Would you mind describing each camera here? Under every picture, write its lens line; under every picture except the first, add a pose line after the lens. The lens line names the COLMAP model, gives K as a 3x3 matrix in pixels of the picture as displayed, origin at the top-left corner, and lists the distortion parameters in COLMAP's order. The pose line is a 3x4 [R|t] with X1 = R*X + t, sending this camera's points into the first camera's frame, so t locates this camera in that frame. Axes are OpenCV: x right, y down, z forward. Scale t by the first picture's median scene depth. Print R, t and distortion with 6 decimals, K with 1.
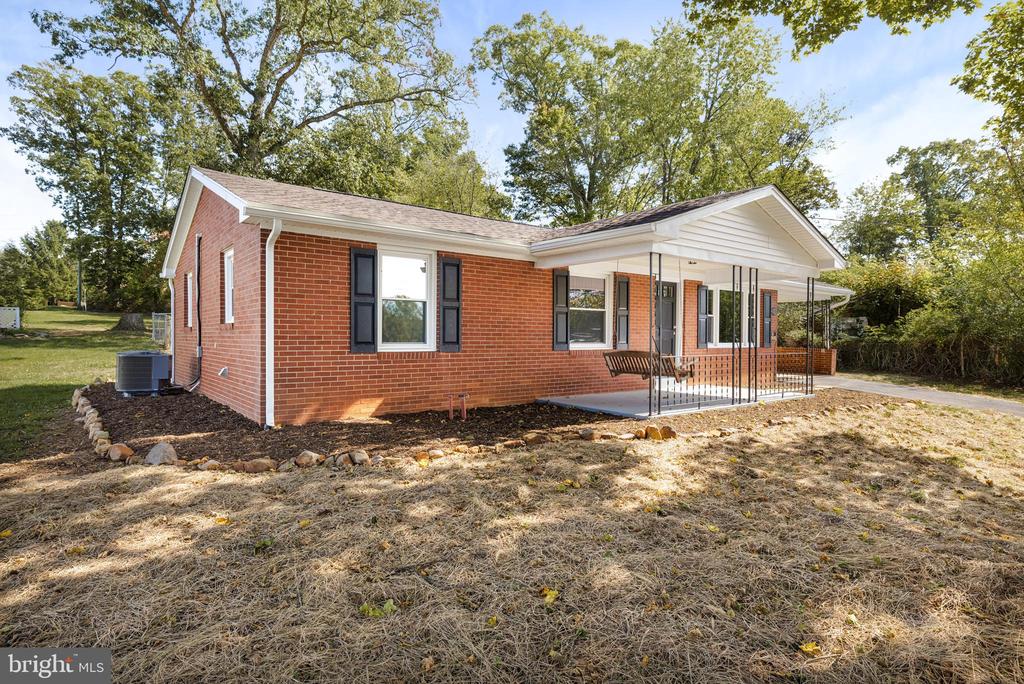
lens RADIAL K [[565.6, 0, 512.7], [0, 565.6, 340.6], [0, 0, 1]] dist [-0.002244, -0.000334]
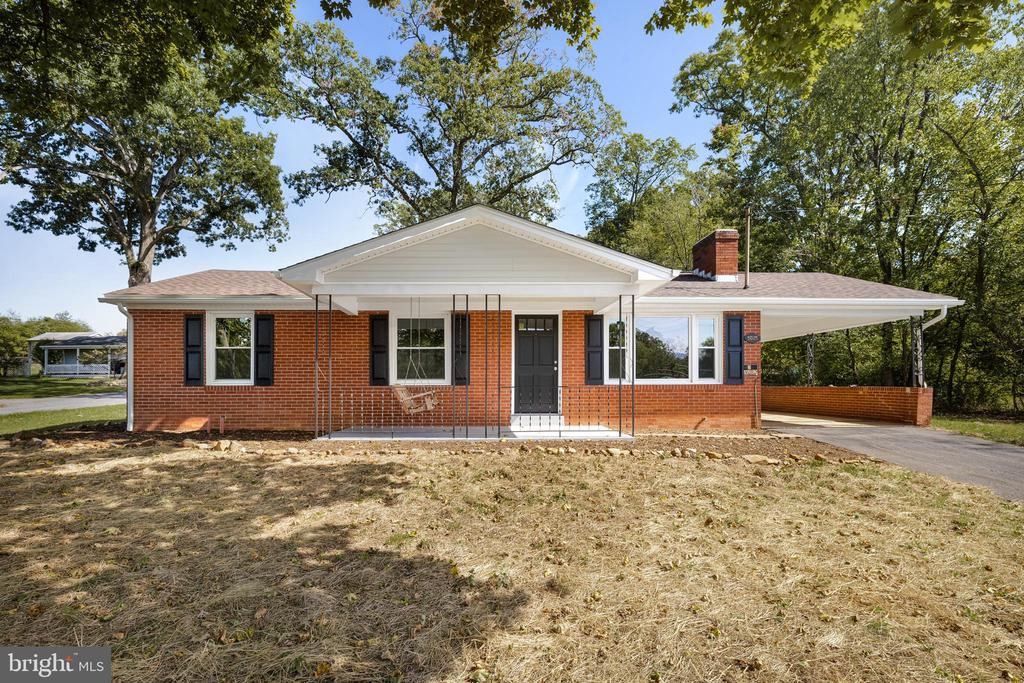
lens RADIAL K [[513.2, 0, 518.3], [0, 513.2, 376.5], [0, 0, 1]] dist [0.003189, 0.000181]
pose [[0.797651, -0.002527, -0.603114, 0.804469], [0.002553, 0.999996, -0.000813, 0.000193], [0.603114, -0.000892, 0.797655, 0.298004]]
